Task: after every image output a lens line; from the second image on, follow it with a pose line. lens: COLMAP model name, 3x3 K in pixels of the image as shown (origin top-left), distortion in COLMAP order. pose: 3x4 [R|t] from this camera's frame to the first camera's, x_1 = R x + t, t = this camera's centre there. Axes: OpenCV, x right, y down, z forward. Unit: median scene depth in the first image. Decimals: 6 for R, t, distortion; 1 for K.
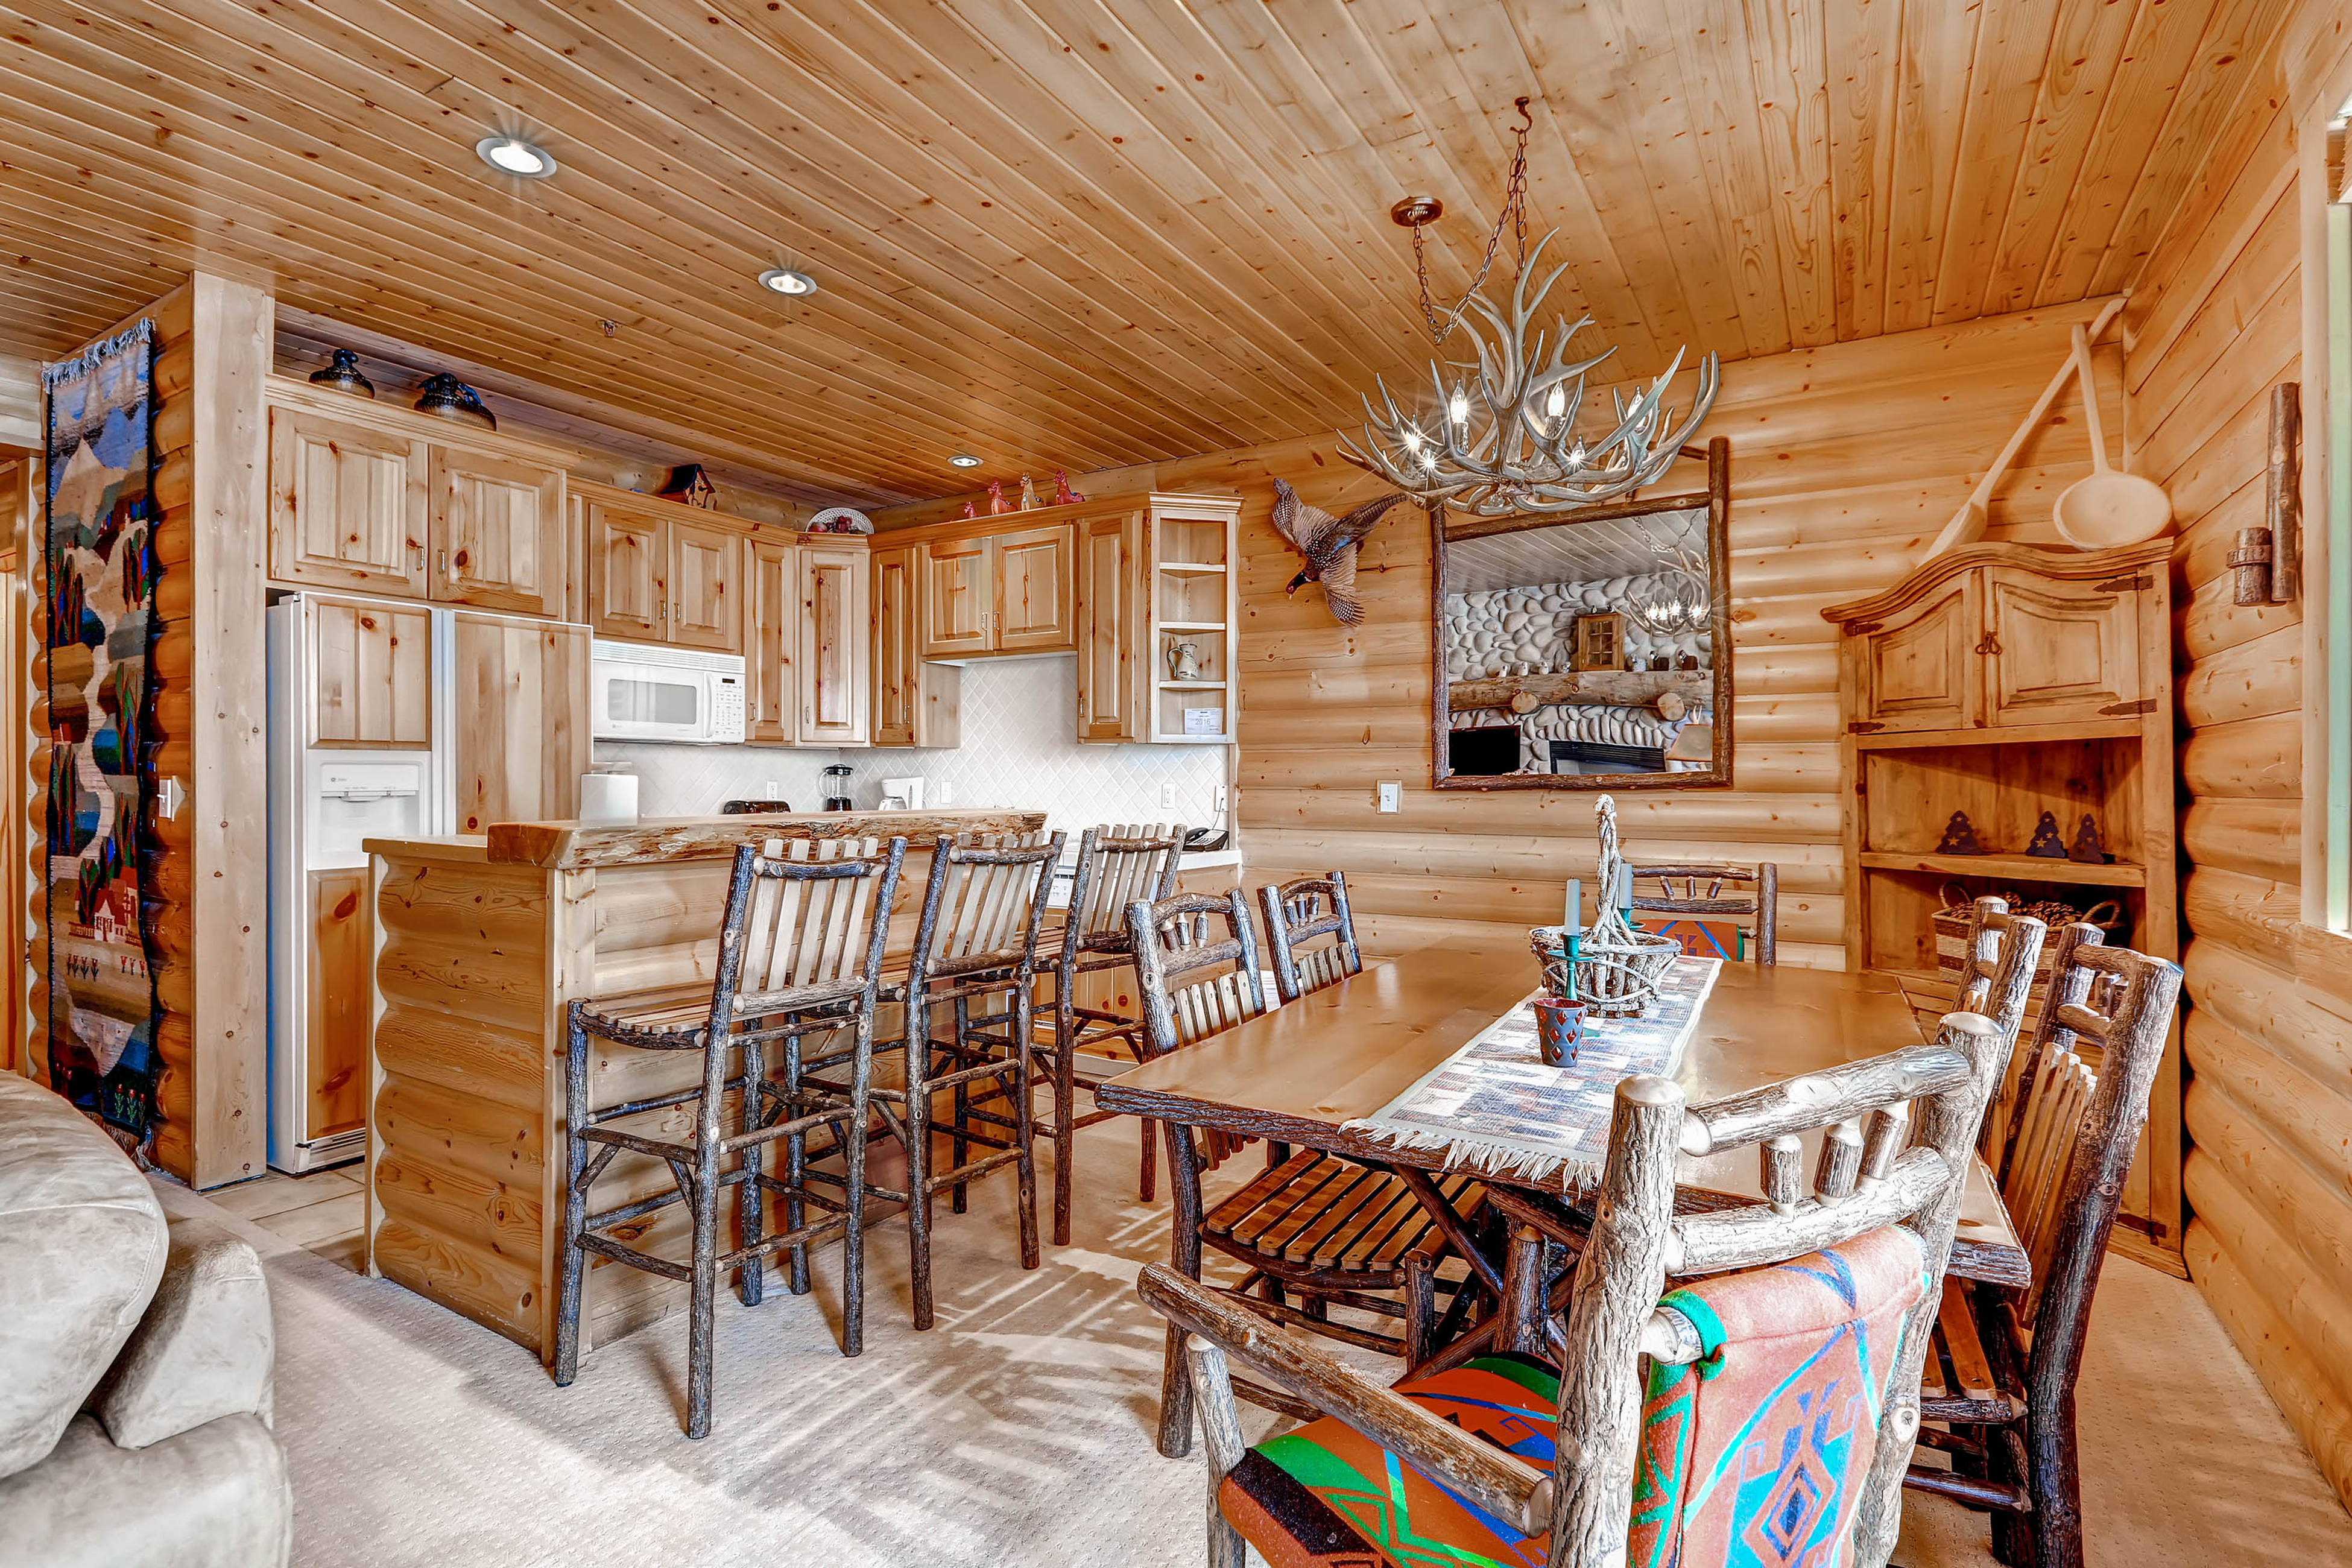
lens RADIAL K [[1135.9, 0, 1176.0], [0, 1135.9, 784.0], [0, 0, 1]] dist [0.001145, 0.000061]
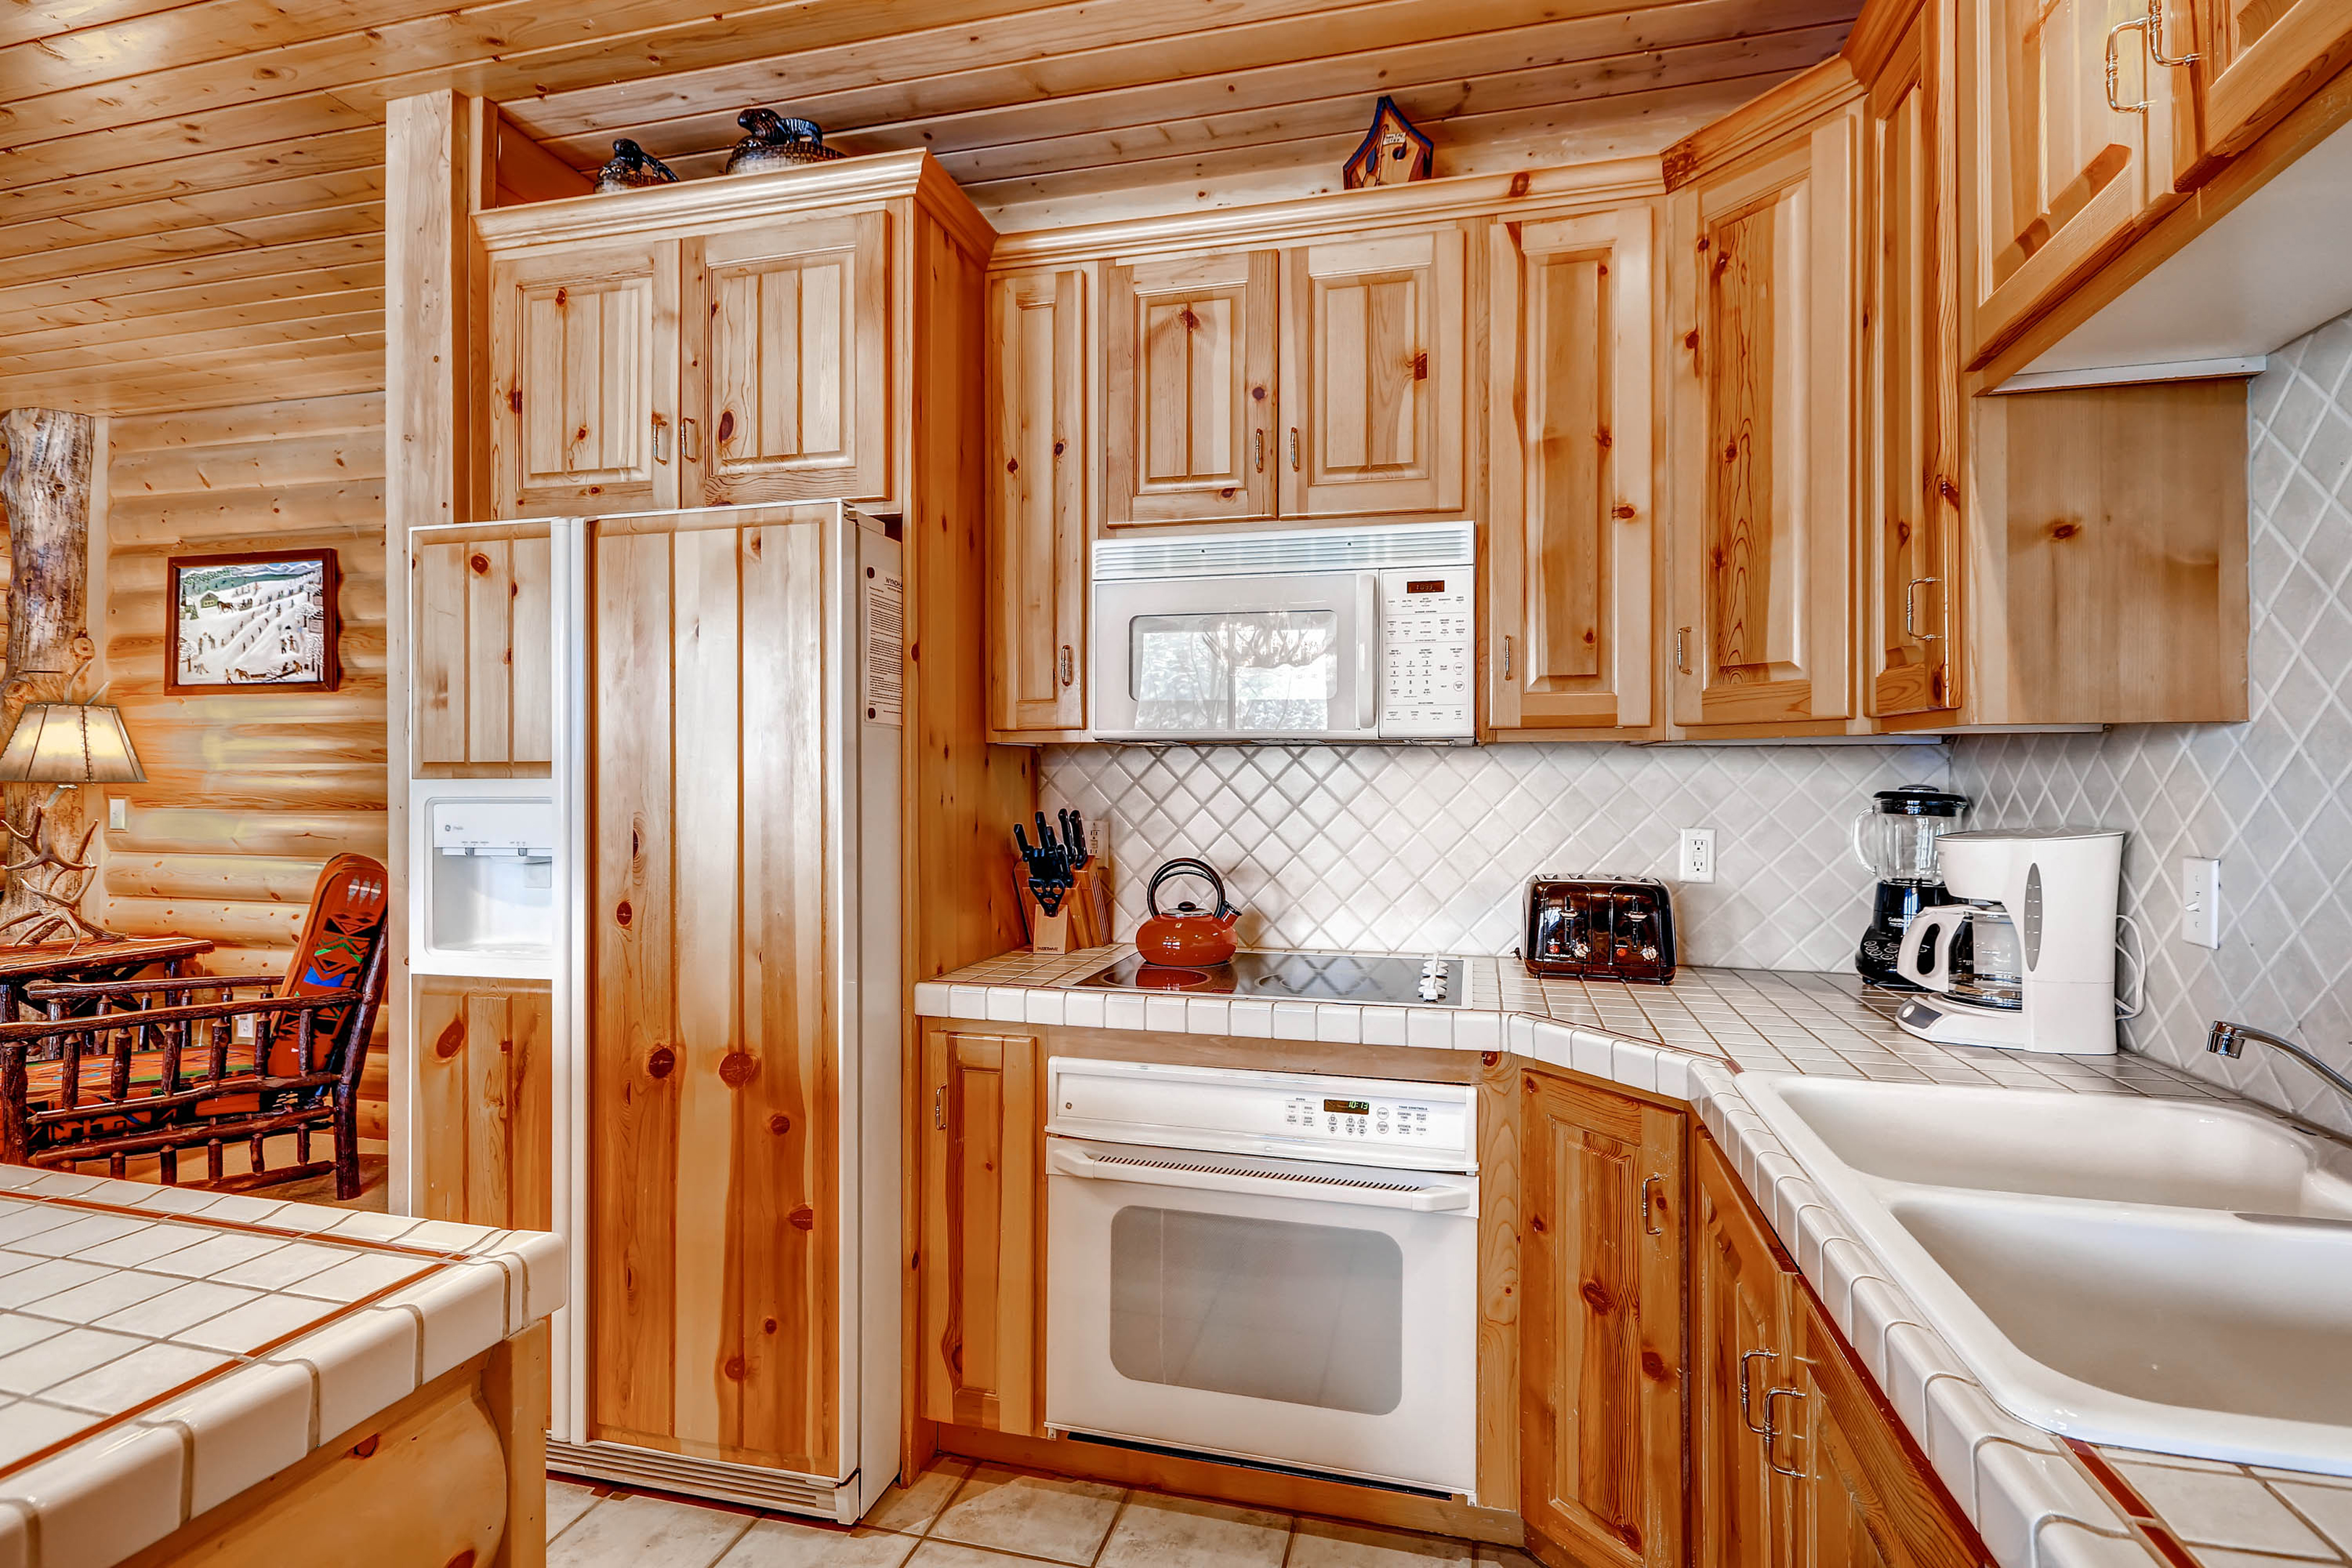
lens RADIAL K [[1135.9, 0, 1176.0], [0, 1135.9, 784.0], [0, 0, 1]] dist [0.001145, 0.000061]
pose [[0.279387, 0.002799, -0.960175, -0.018695], [-0.005098, 0.999986, 0.001431, -0.013583], [0.960165, 0.004495, 0.279397, 0.547069]]
